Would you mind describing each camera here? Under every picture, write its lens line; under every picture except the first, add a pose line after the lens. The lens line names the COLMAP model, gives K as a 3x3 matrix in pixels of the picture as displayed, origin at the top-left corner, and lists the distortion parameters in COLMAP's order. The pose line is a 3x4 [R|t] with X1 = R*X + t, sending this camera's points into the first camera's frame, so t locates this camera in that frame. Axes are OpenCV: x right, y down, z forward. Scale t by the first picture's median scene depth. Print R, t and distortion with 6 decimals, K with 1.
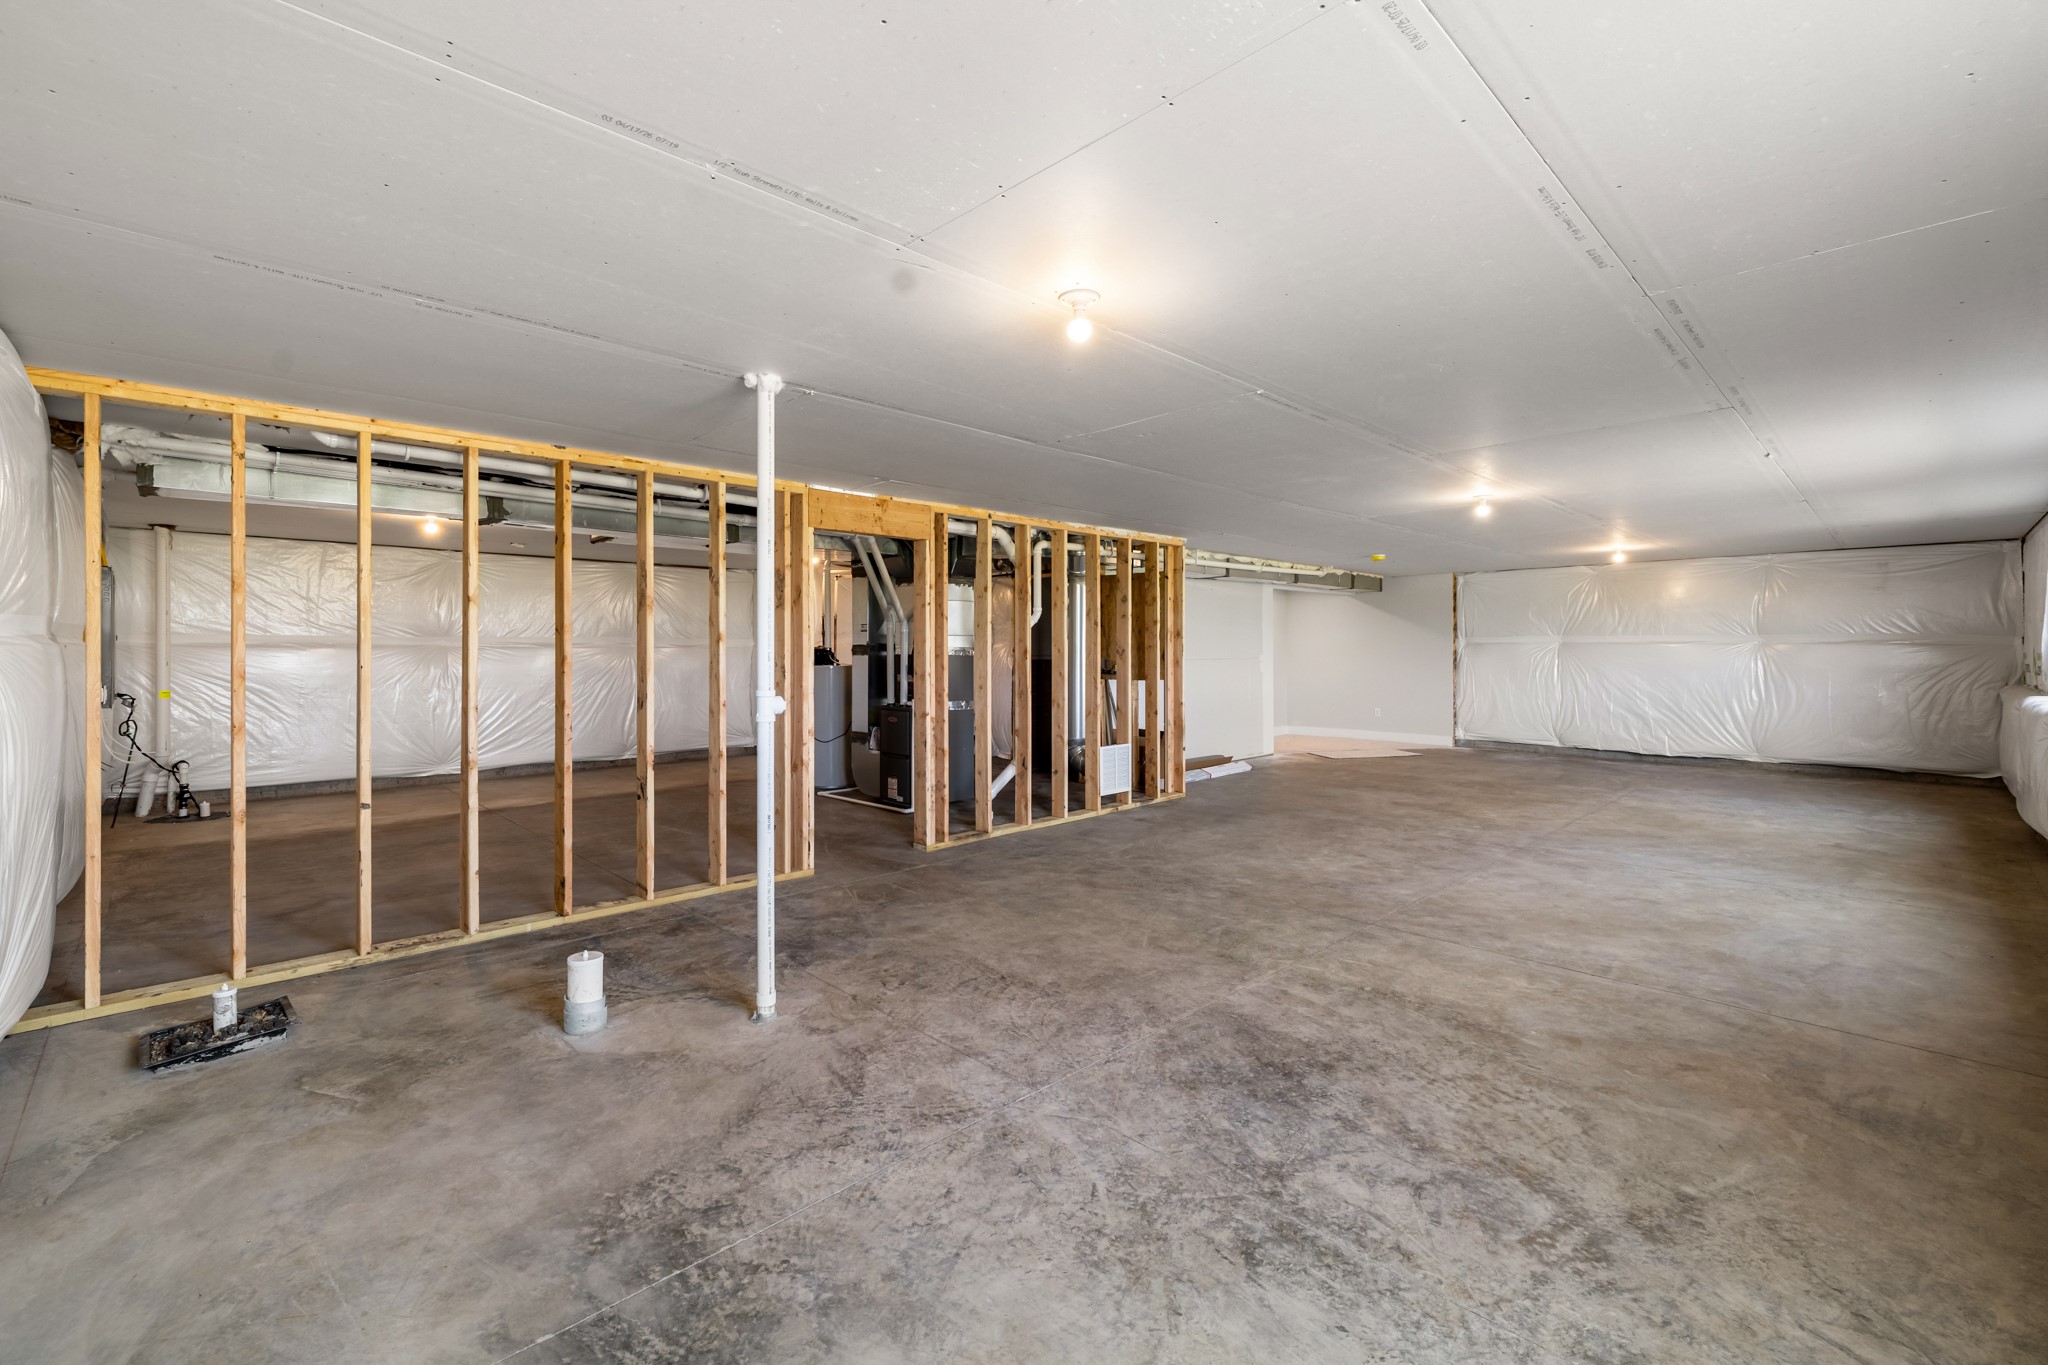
lens RADIAL K [[910.1, 0, 1021.7], [0, 910.1, 667.6], [0, 0, 1]] dist [0.015081, 0.000278]
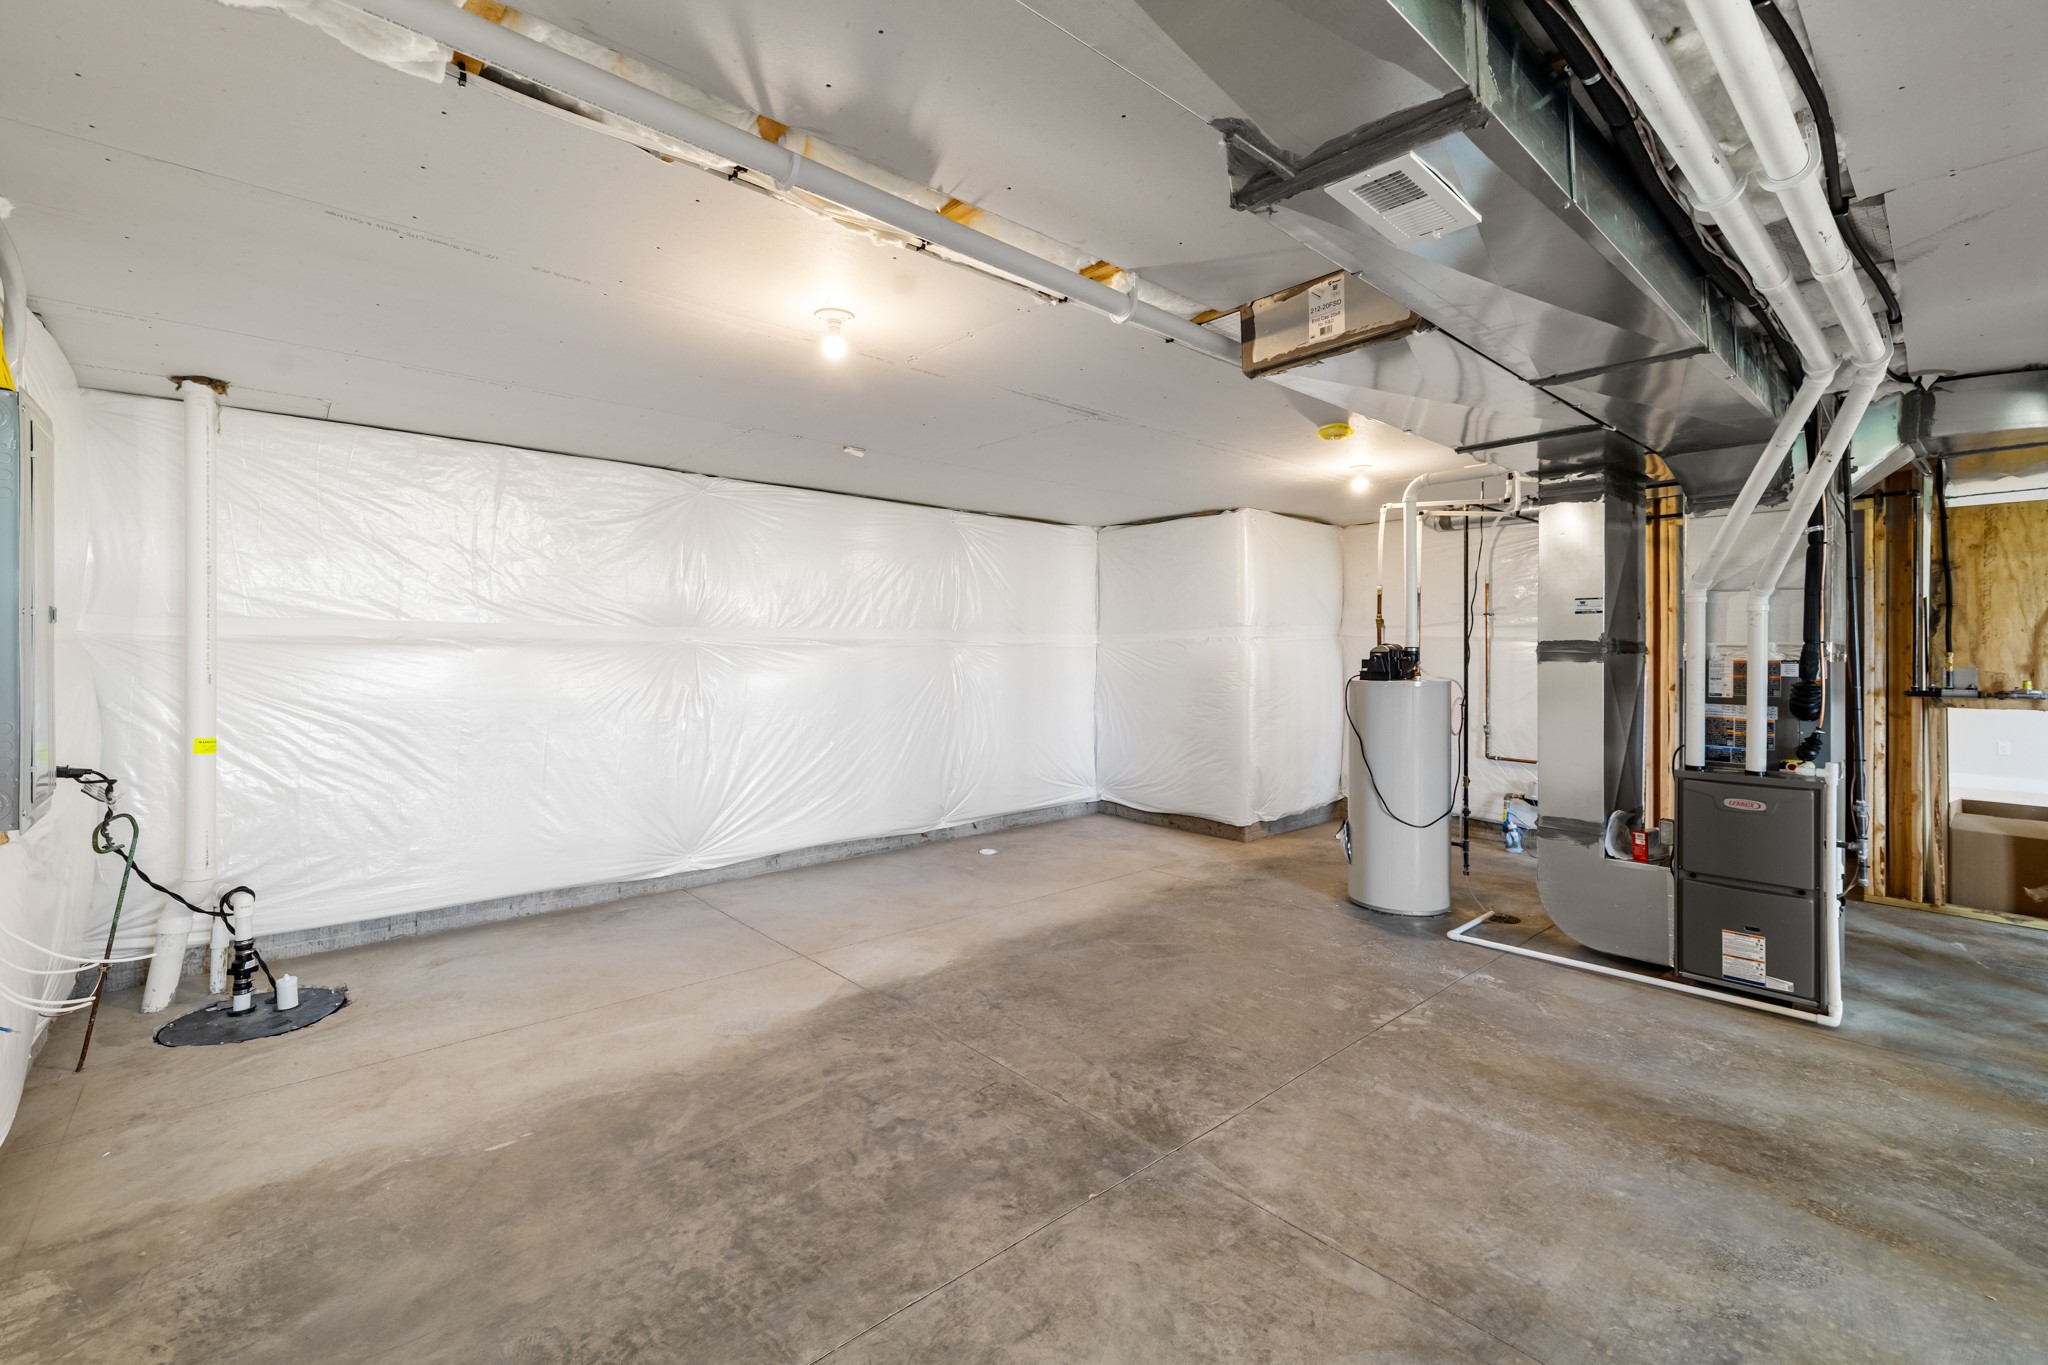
lens RADIAL K [[910.1, 0, 1026.4], [0, 910.1, 673.8], [0, 0, 1]] dist [0.015081, 0.000278]
pose [[0.999411, 0.002049, -0.034255, -0.480656], [-0.001976, 0.999996, 0.002158, -0.008291], [0.034259, -0.002089, 0.999411, 0.529433]]
